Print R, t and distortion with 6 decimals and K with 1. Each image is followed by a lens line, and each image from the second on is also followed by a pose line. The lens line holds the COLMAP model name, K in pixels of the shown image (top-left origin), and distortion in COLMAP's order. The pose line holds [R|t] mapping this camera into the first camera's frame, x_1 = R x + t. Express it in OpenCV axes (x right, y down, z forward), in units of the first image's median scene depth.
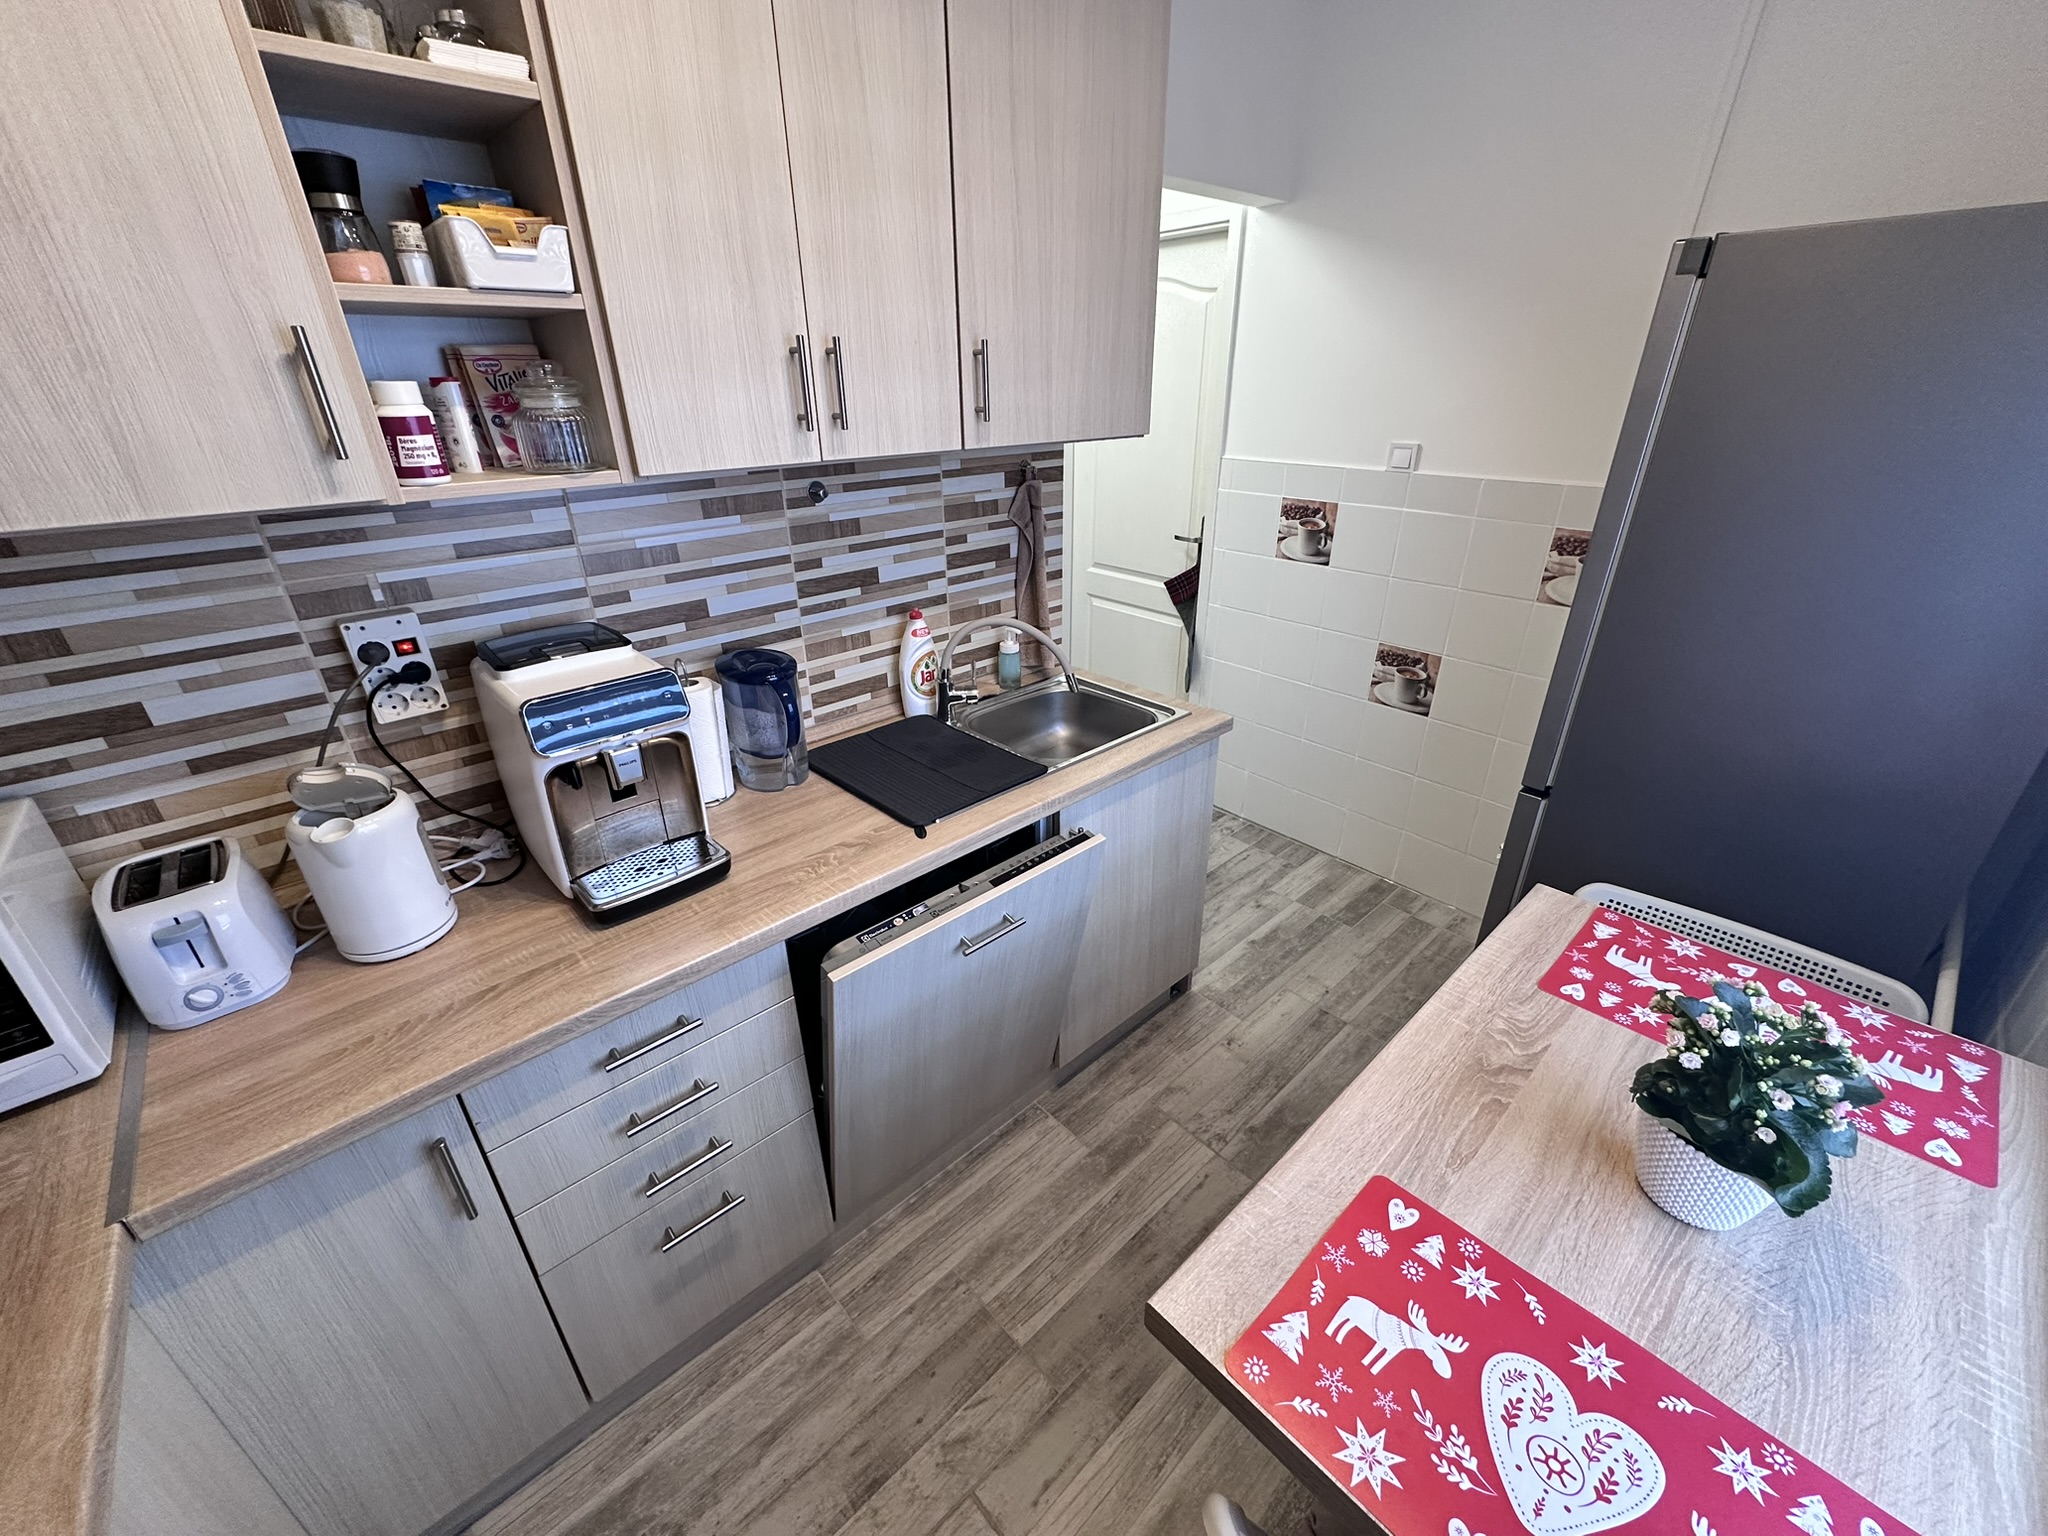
lens RADIAL K [[814.3, 0, 1020.5], [0, 814.3, 765.3], [0, 0, 1]] dist [-0.003277, 0.000190]
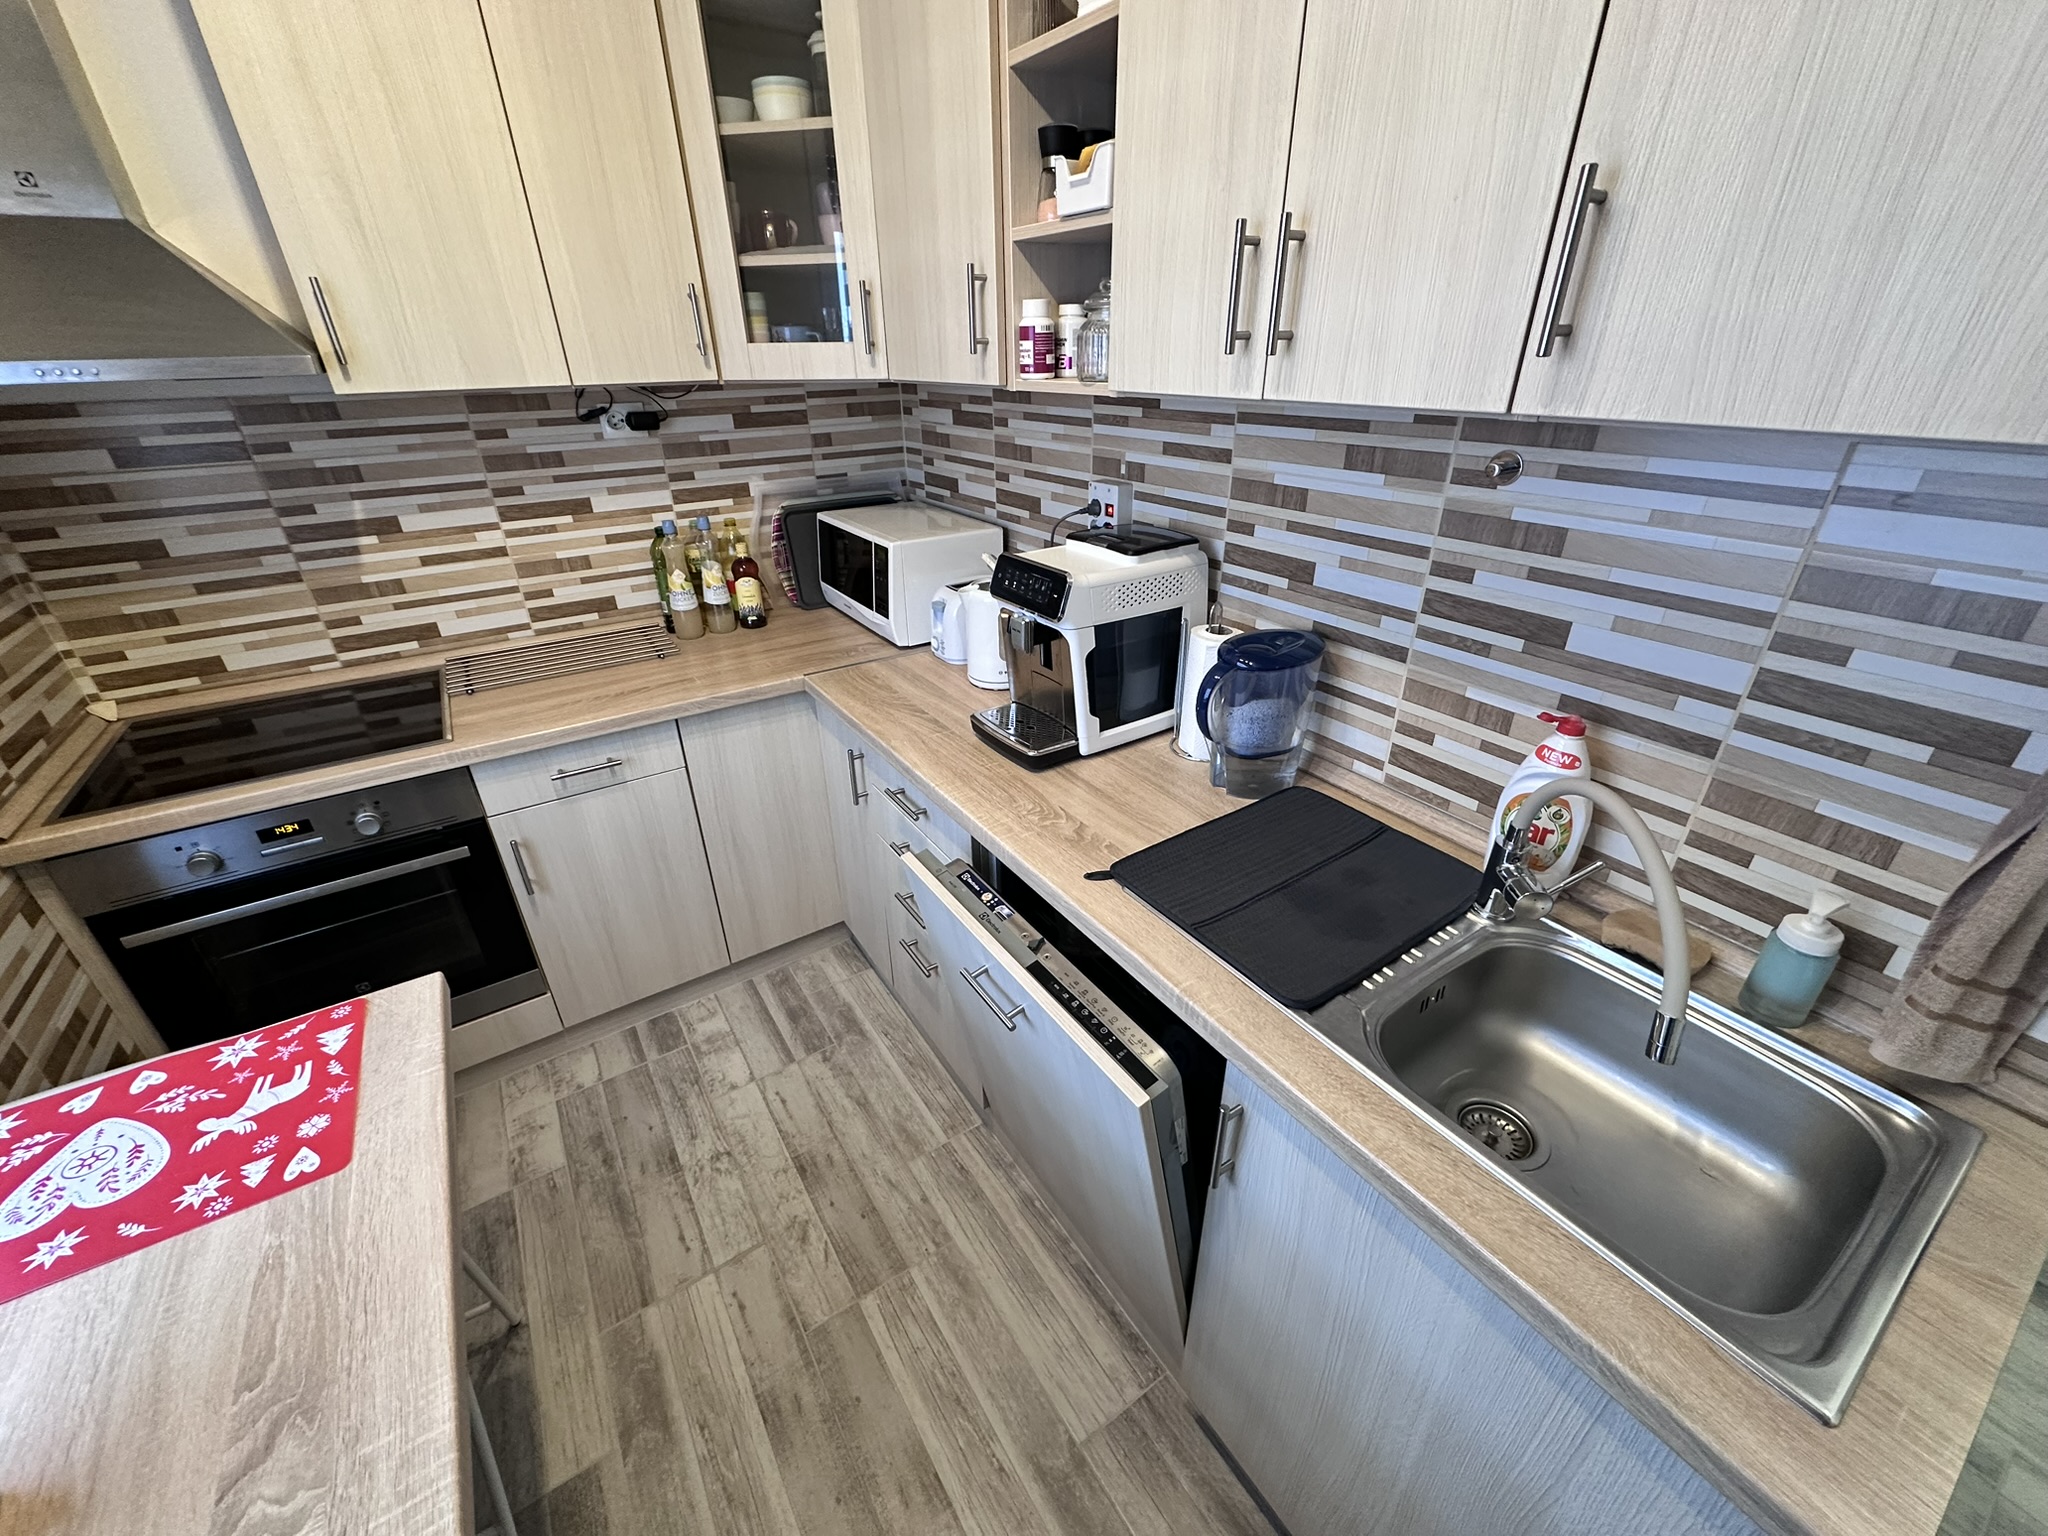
lens RADIAL K [[814.3, 0, 1025.5], [0, 814.3, 766.4], [0, 0, 1]] dist [-0.003277, 0.000190]
pose [[-0.154495, 0.468921, -0.869623, 0.512752], [-0.412904, 0.768994, 0.488015, -0.347011], [0.897575, 0.434467, 0.074814, 0.802181]]
